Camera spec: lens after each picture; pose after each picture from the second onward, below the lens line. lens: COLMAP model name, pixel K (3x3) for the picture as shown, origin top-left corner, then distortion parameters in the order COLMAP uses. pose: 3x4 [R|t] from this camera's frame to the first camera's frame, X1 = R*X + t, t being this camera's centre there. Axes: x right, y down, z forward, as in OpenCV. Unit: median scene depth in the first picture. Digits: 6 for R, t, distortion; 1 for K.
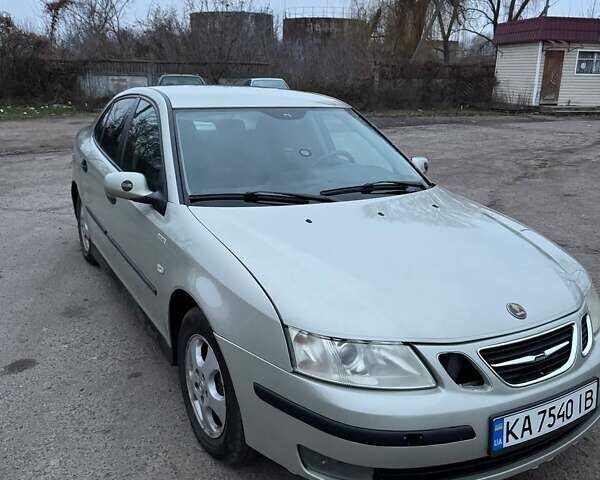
lens RADIAL K [[567.9, 0, 300.0], [0, 567.9, 240.0], [0, 0, 1]] dist [0.183052, -0.358313]
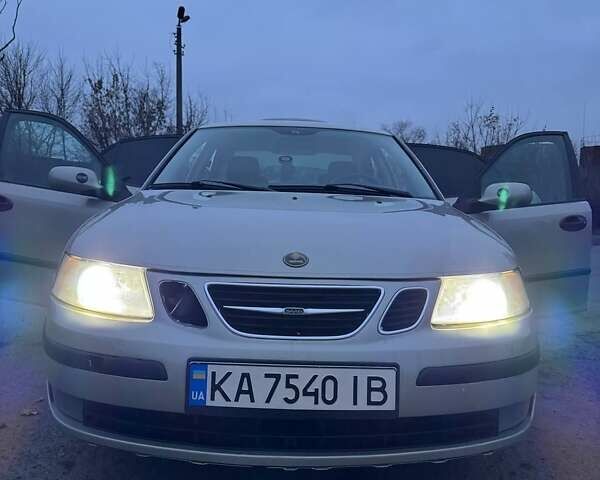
lens RADIAL K [[567.9, 0, 300.0], [0, 567.9, 240.0], [0, 0, 1]] dist [0.183052, -0.358313]
pose [[0.872481, 0.034564, -0.487425, 0.827683], [-0.144137, 0.971317, -0.189123, 0.263704], [0.466907, 0.235262, 0.852437, 0.328647]]
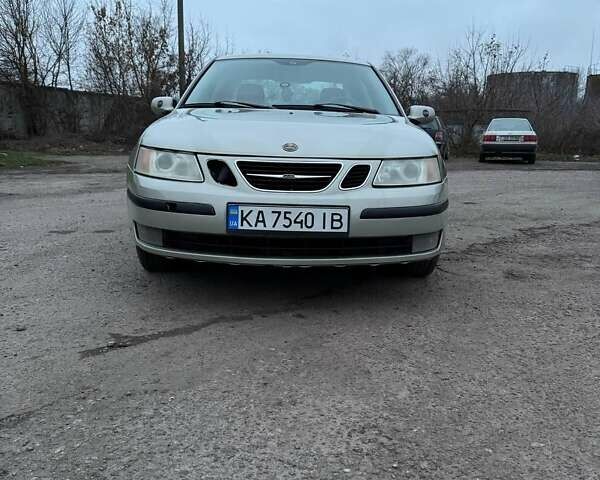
lens RADIAL K [[567.9, 0, 300.0], [0, 567.9, 240.0], [0, 0, 1]] dist [0.183052, -0.358313]
pose [[0.870169, 0.090269, -0.484415, 1.121309], [-0.143916, 0.986771, -0.074639, 0.456213], [0.471269, 0.134664, 0.871648, -0.107807]]
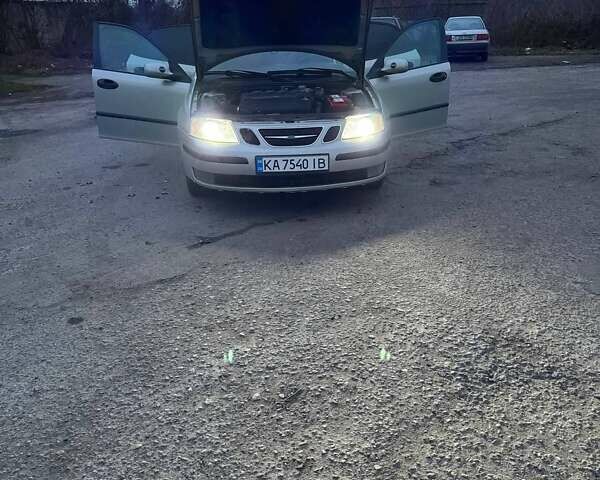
lens RADIAL K [[567.9, 0, 300.0], [0, 567.9, 240.0], [0, 0, 1]] dist [0.183052, -0.358313]
pose [[0.900027, 0.114174, -0.420614, 1.445398], [-0.081686, 0.992165, 0.094527, 0.394685], [0.428111, -0.050719, 0.902302, -0.981864]]
